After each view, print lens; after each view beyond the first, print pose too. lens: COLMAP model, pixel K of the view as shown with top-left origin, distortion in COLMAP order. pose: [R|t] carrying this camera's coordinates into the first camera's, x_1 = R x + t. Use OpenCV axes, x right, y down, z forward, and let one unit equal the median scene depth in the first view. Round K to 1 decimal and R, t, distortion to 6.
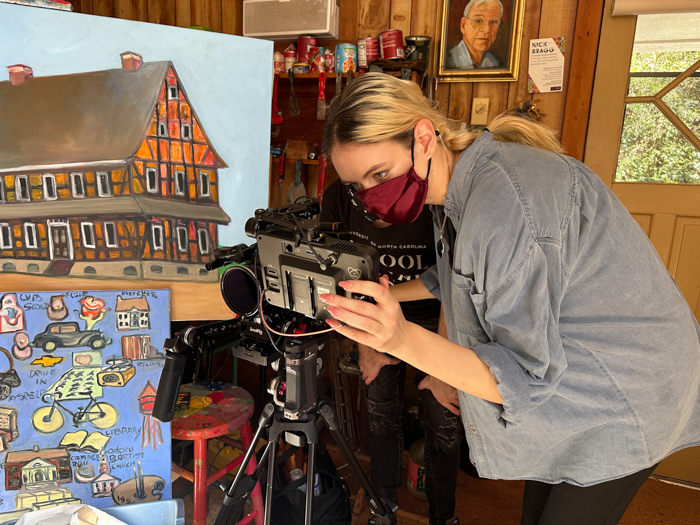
lens RADIAL K [[512.4, 0, 349.4], [0, 512.4, 264.8], [0, 0, 1]] dist [0.006129, 0.003453]
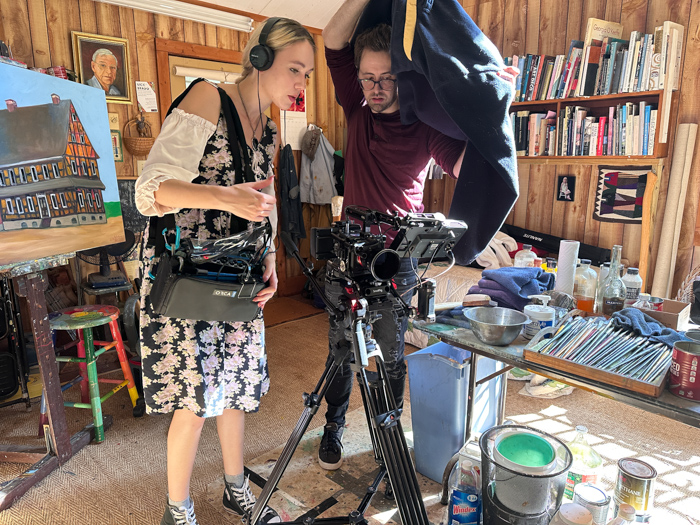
lens RADIAL K [[512.4, 0, 353.1], [0, 512.4, 264.0], [0, 0, 1]] dist [0.006129, 0.003453]
pose [[0.424761, -0.219988, 0.878170, -1.598728], [0.201333, 0.968689, 0.145282, 0.091673], [-0.882634, 0.115094, 0.455752, -0.599437]]
